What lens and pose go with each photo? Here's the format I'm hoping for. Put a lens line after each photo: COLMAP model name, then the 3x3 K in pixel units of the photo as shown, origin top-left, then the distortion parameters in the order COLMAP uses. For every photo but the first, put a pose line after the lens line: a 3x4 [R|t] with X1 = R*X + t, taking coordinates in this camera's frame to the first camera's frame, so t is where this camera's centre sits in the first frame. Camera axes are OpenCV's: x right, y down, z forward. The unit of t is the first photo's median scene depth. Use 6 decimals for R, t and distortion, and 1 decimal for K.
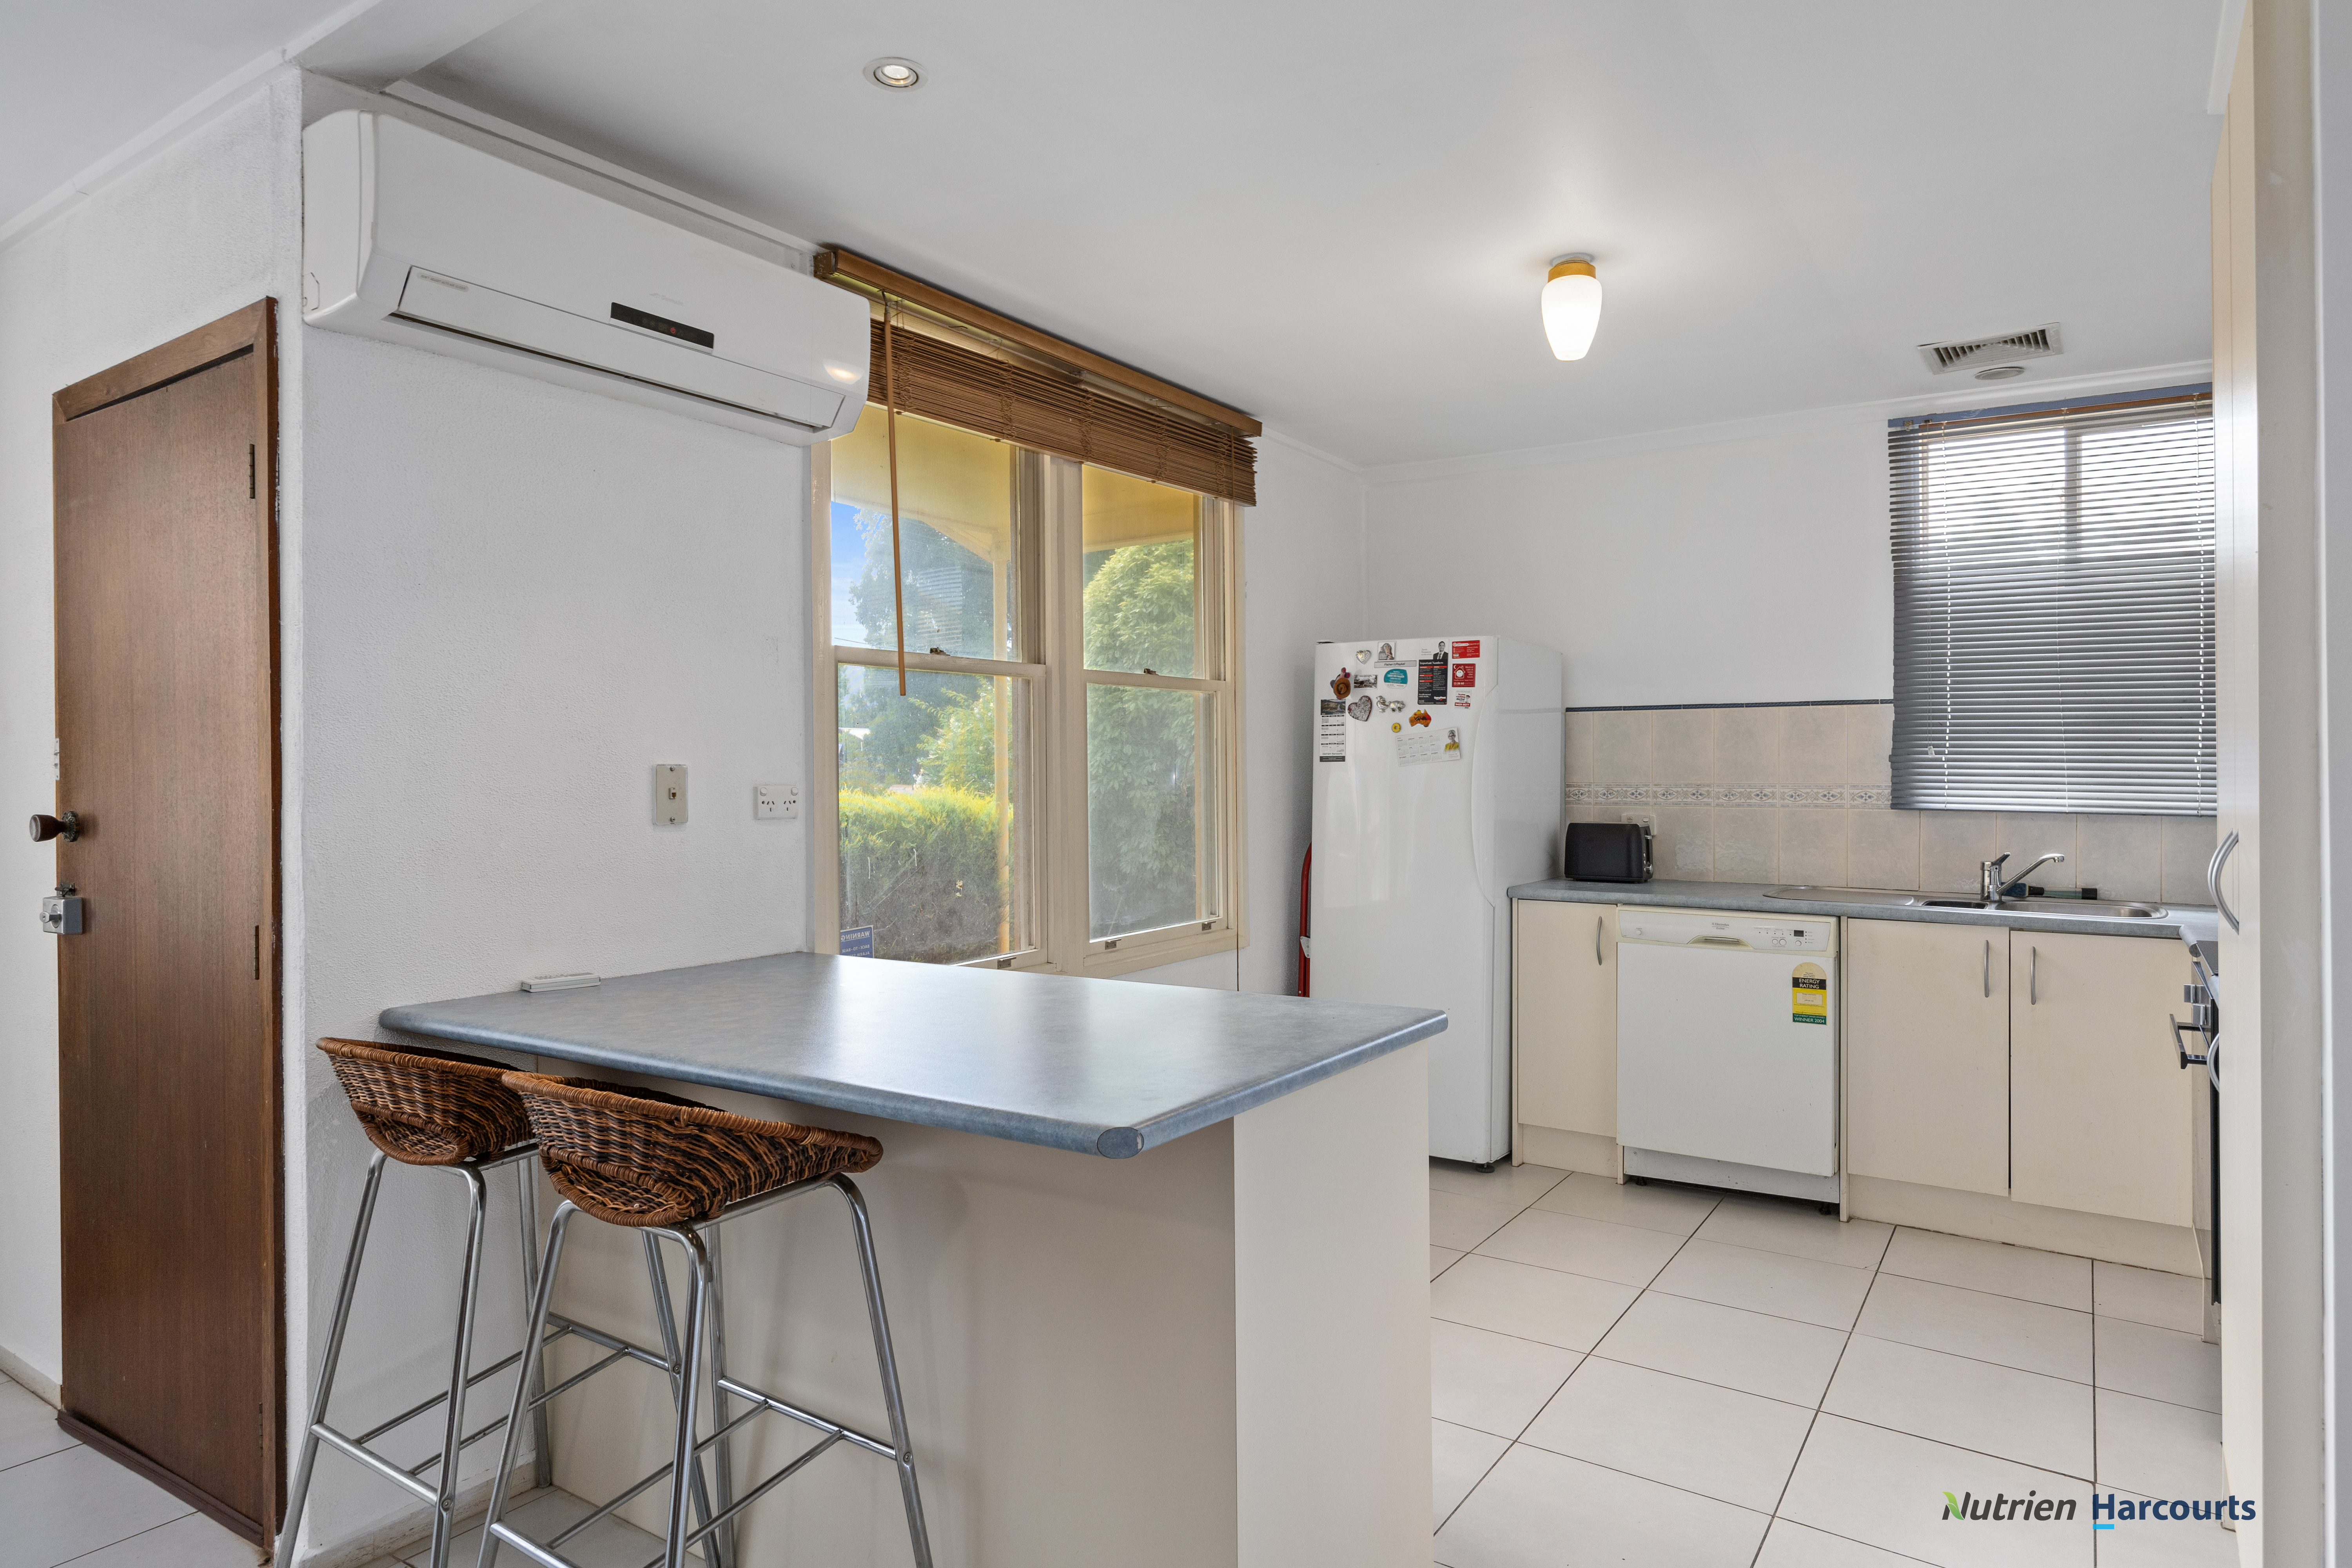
lens RADIAL K [[1326.0, 0, 1175.7], [0, 1326.0, 779.0], [0, 0, 1]] dist [-0.006301, 0.001934]
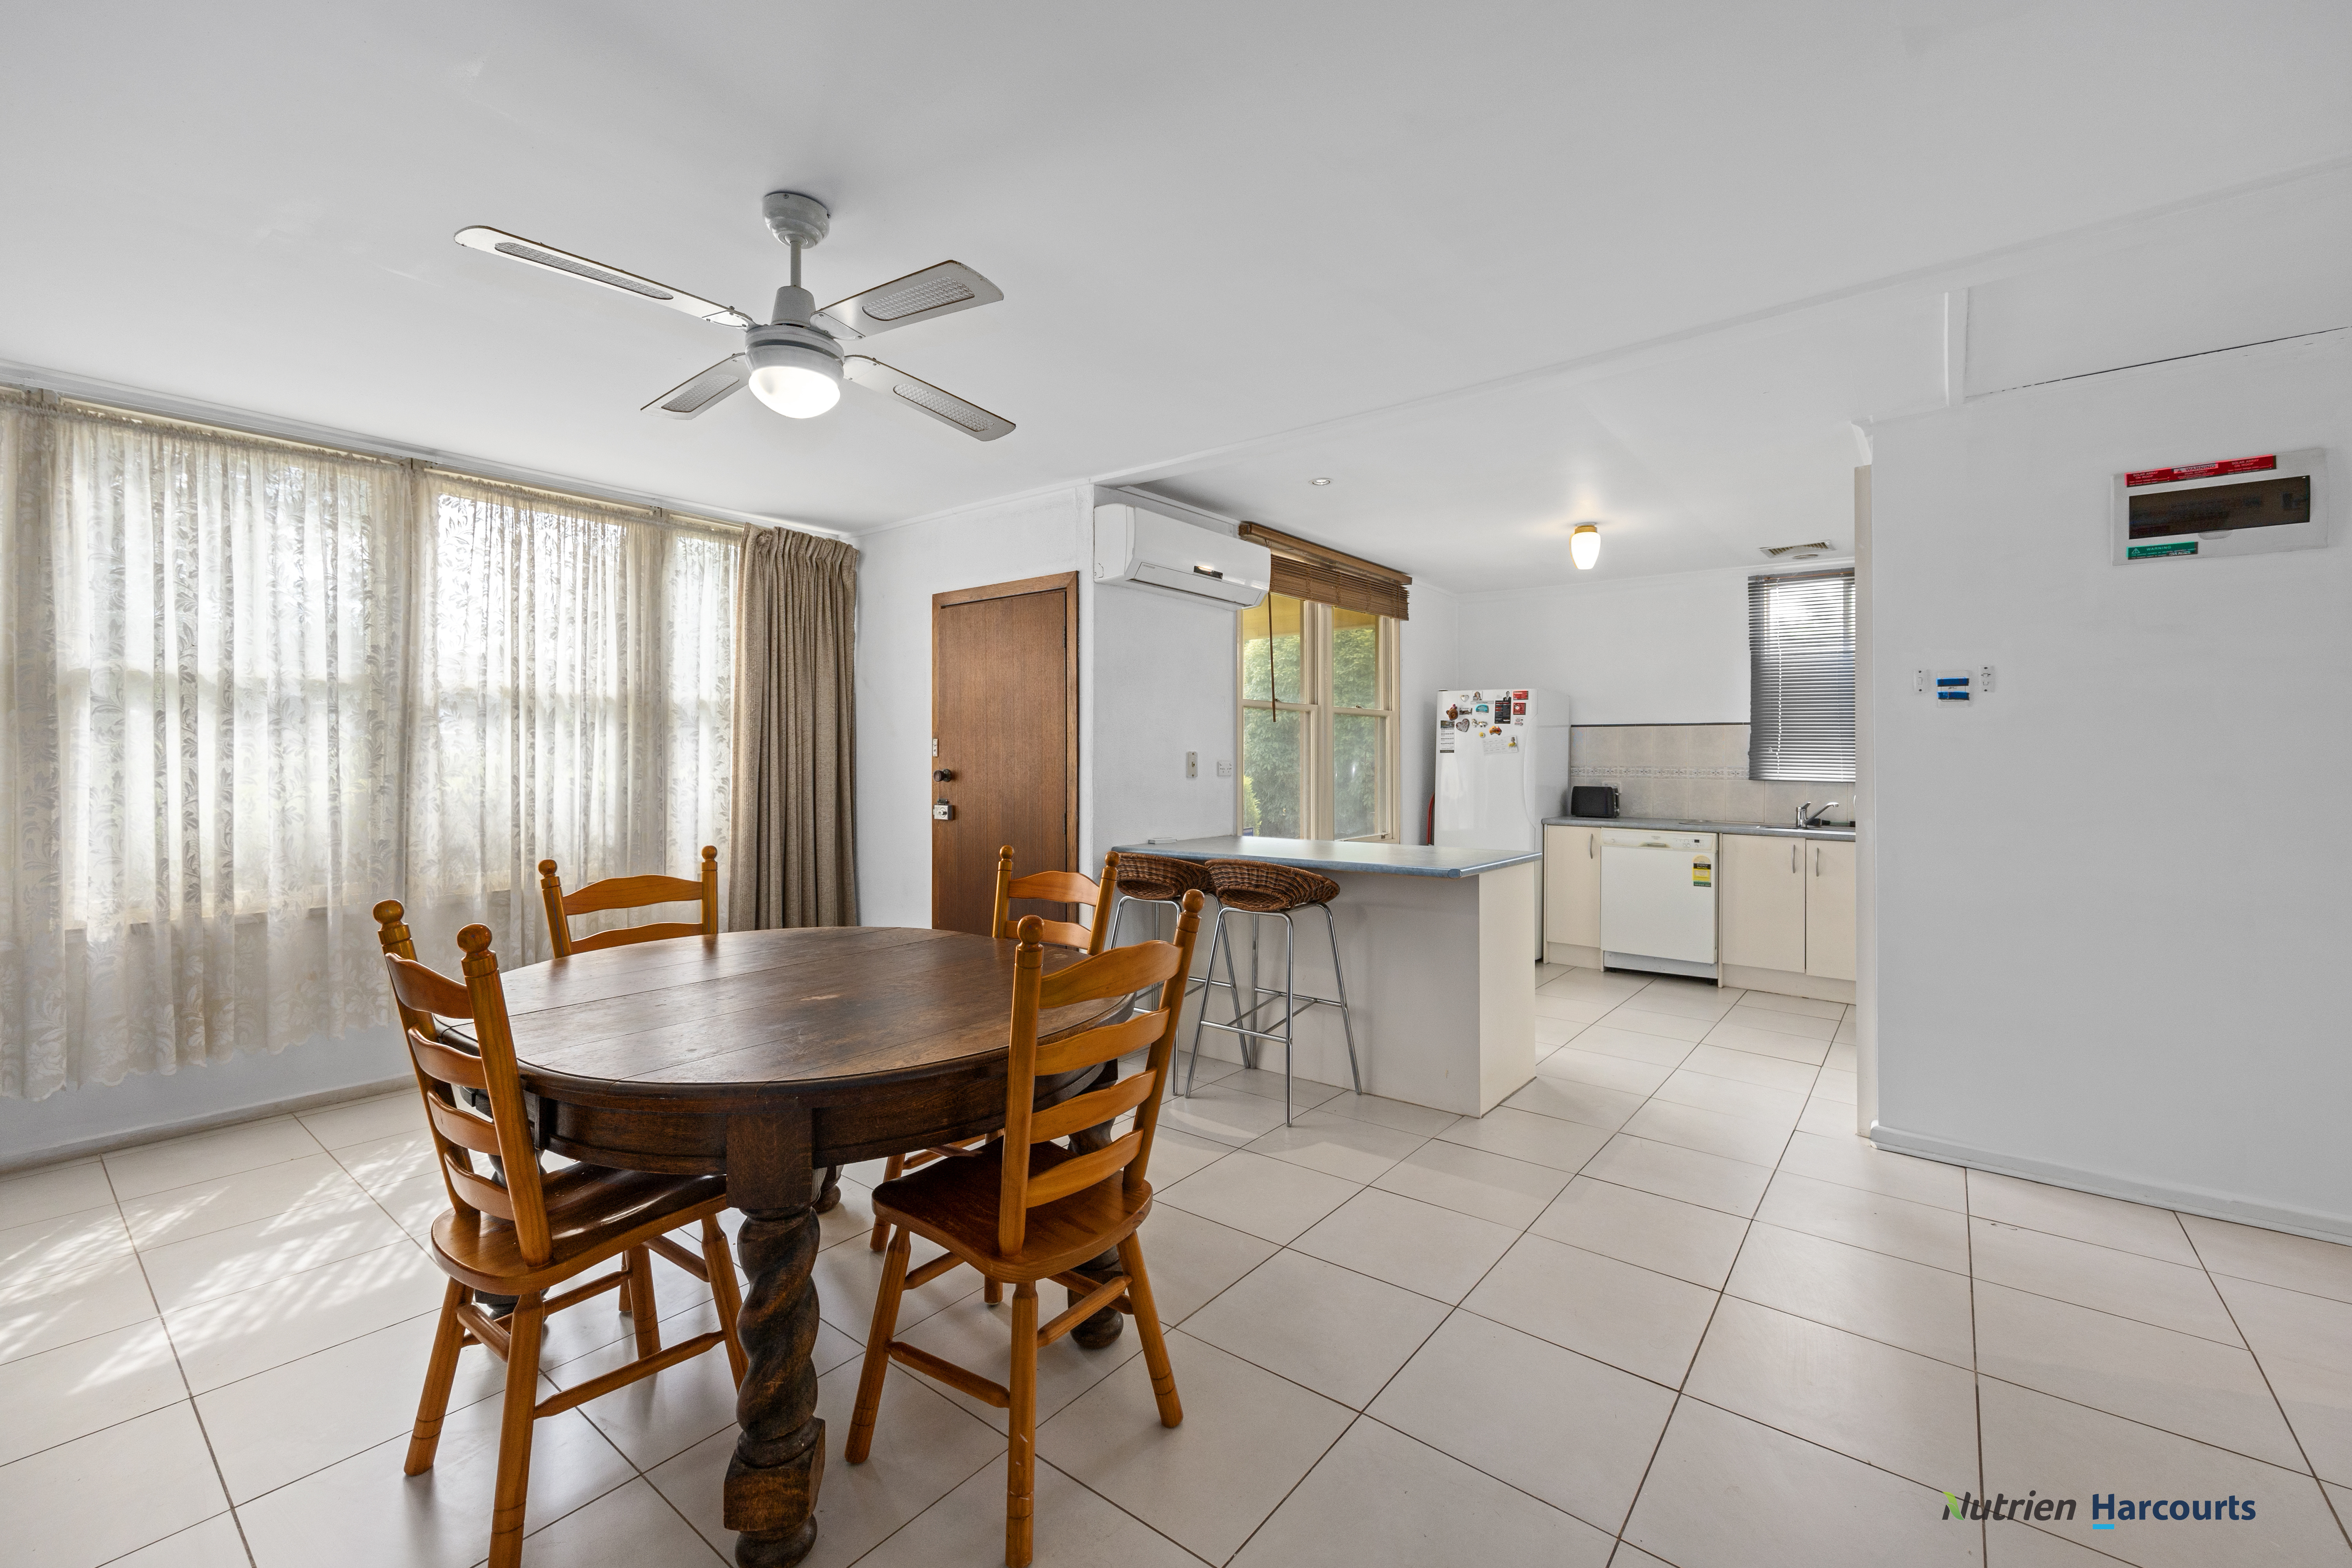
lens RADIAL K [[975.9, 0, 1161.5], [0, 975.9, 754.6], [0, 0, 1]] dist [-0.001014, 0.000102]
pose [[0.996624, 0.008268, -0.081690, -0.197043], [-0.009018, 0.999920, -0.008815, 0.006566], [0.081610, 0.009522, 0.996619, -0.490163]]
